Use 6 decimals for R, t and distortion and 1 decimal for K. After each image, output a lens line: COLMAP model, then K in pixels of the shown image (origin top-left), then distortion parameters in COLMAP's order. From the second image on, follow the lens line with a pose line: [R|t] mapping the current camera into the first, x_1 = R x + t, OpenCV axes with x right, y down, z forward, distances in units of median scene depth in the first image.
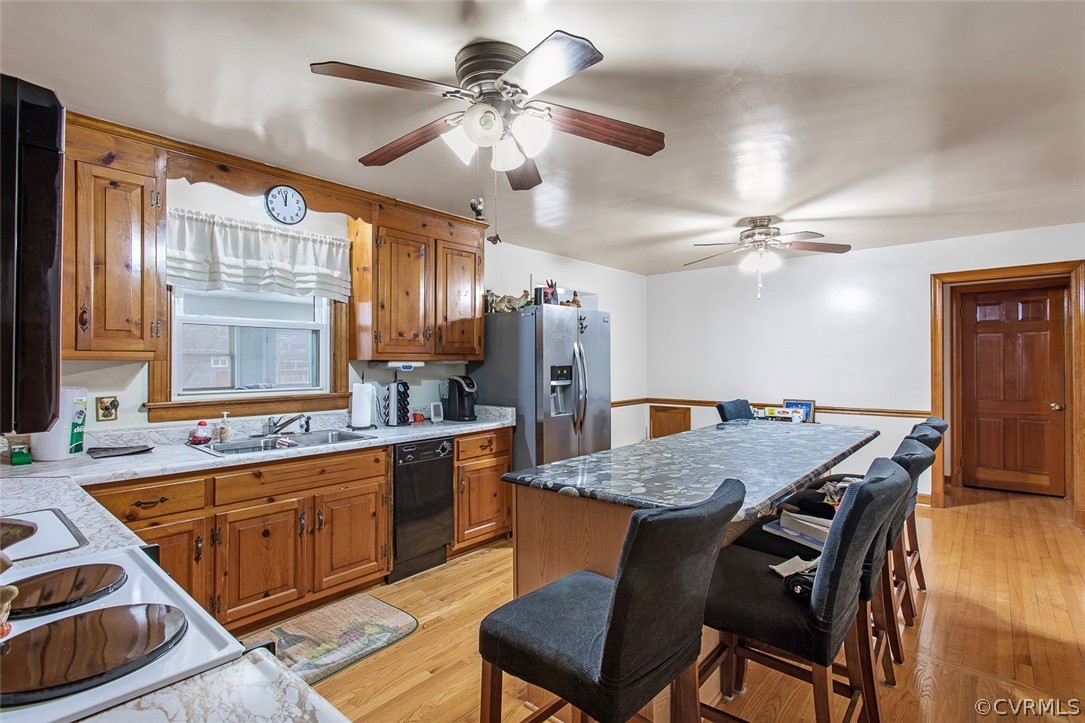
lens RADIAL K [[516.0, 0, 541.3], [0, 516.0, 366.4], [0, 0, 1]] dist [-0.000218, -0.000209]
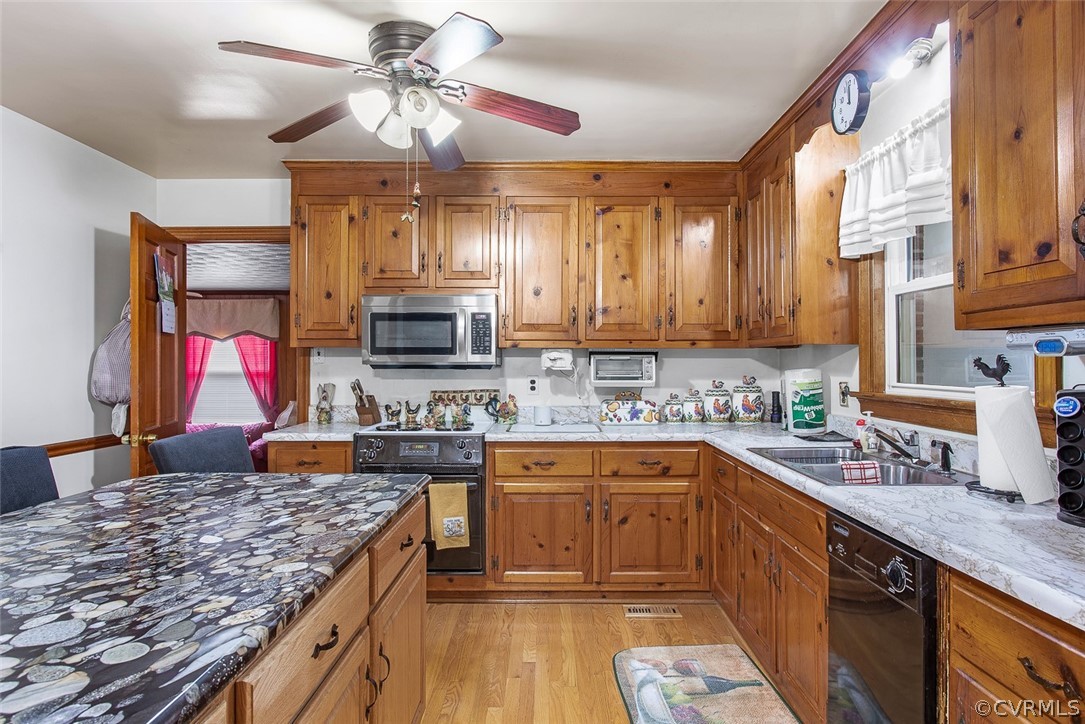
lens RADIAL K [[622.5, 0, 538.3], [0, 622.5, 366.0], [0, 0, 1]] dist [-0.000006, -0.000027]
pose [[-0.767451, 0.003118, -0.641100, 0.270263], [-0.003474, 0.999953, 0.009022, 0.013004], [0.641098, 0.009151, -0.767405, 1.159624]]
